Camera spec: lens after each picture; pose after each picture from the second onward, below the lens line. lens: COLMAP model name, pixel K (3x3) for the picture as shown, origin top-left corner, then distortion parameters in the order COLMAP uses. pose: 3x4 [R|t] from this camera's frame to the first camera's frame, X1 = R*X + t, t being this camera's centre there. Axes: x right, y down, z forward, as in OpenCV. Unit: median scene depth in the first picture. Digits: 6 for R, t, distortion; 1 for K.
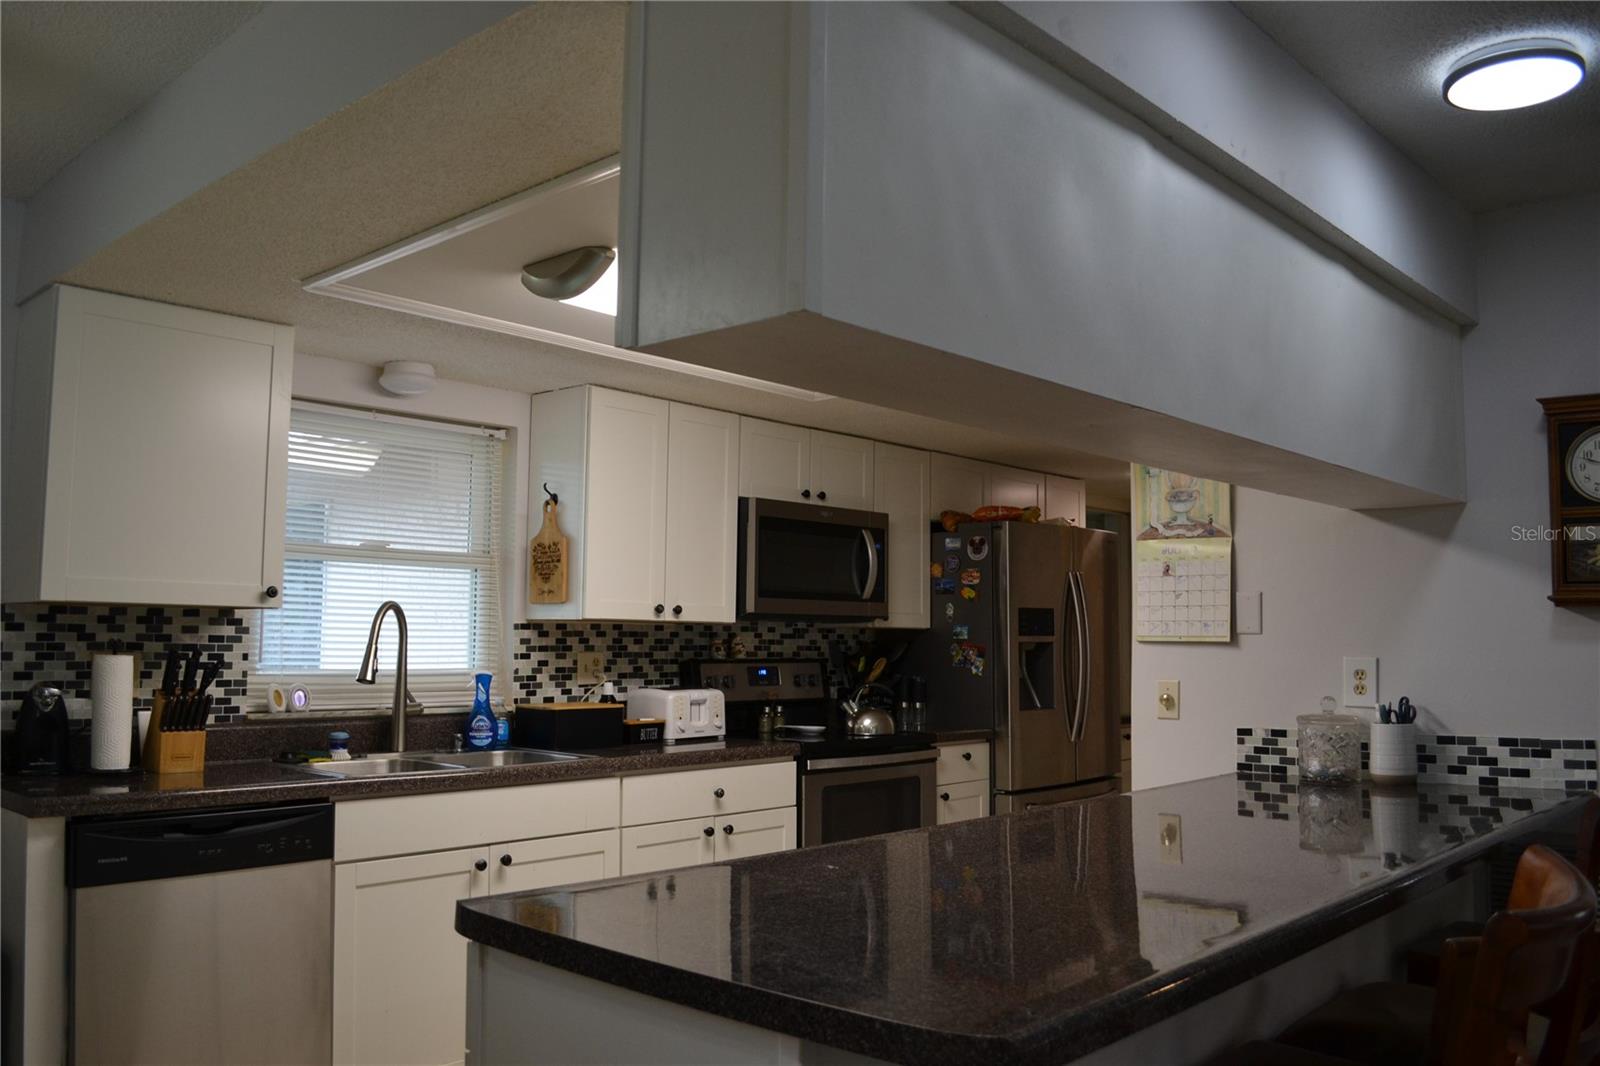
lens RADIAL K [[1280.5, 0, 800.6], [0, 1280.5, 540.7], [0, 0, 1]] dist [-0.084656, 0.013010]
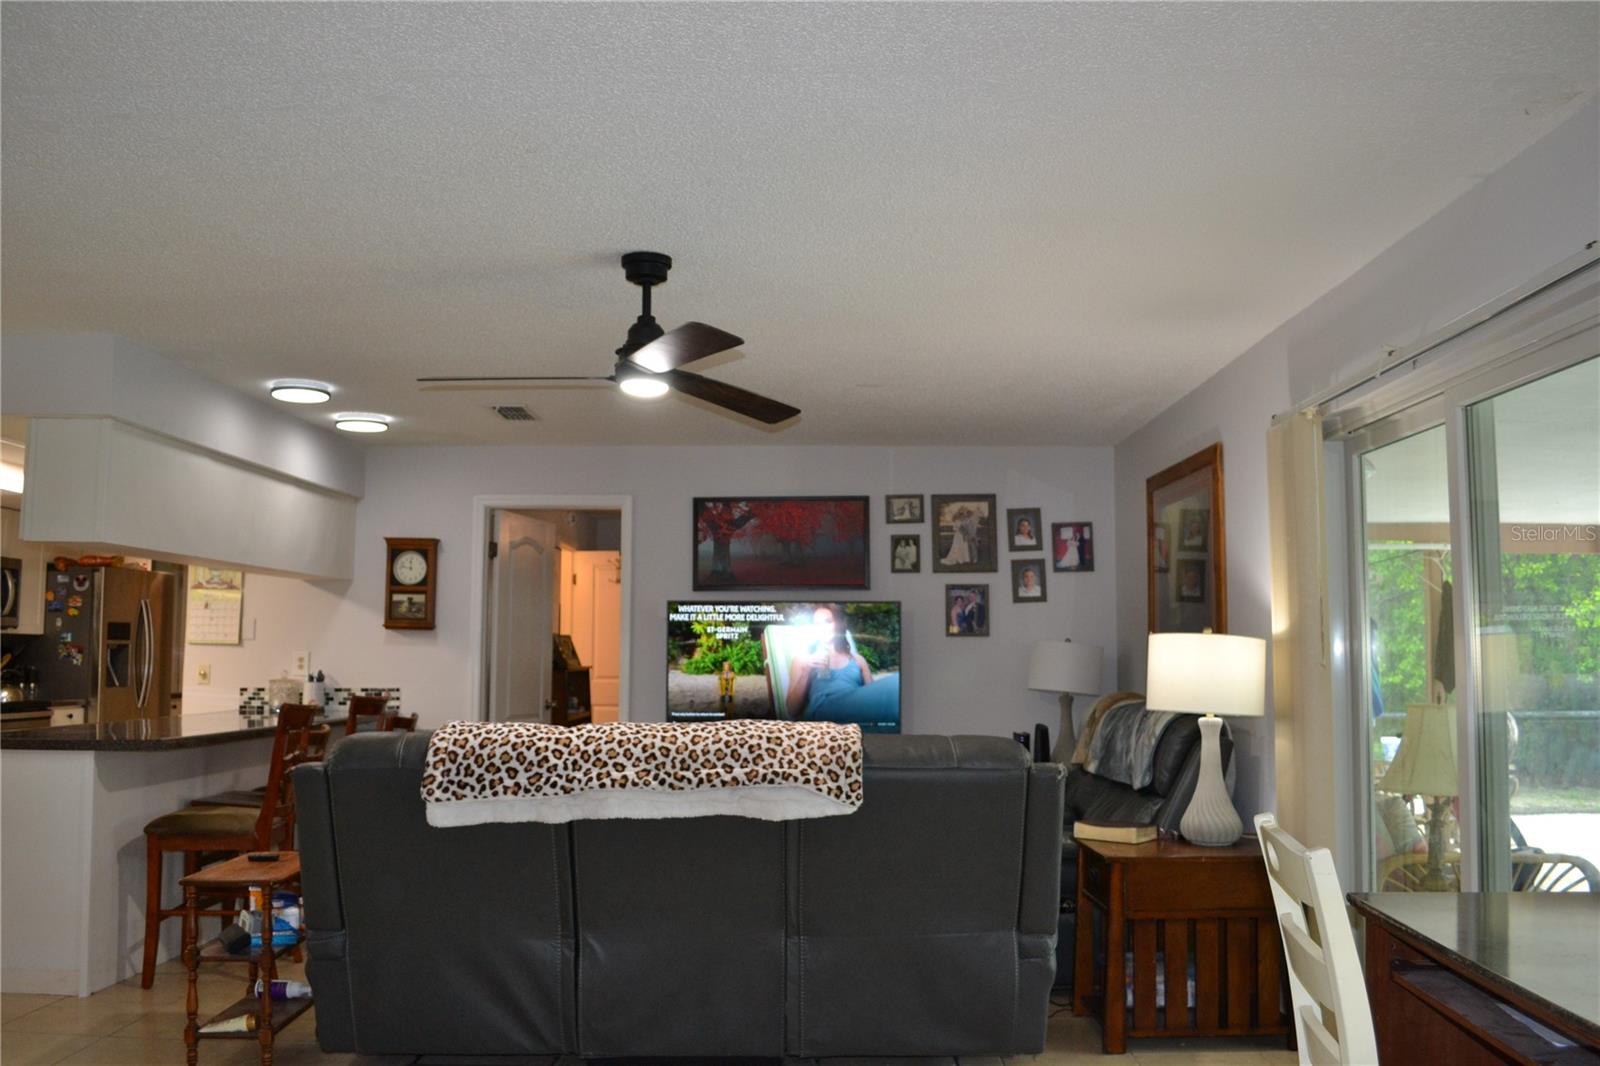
lens RADIAL K [[1280.5, 0, 800.6], [0, 1280.5, 540.7], [0, 0, 1]] dist [-0.084656, 0.013010]
pose [[0.749270, 0.054058, 0.660055, -0.235198], [-0.048979, 0.998457, -0.026175, -0.054983], [-0.660451, -0.012717, 0.750762, -0.802454]]
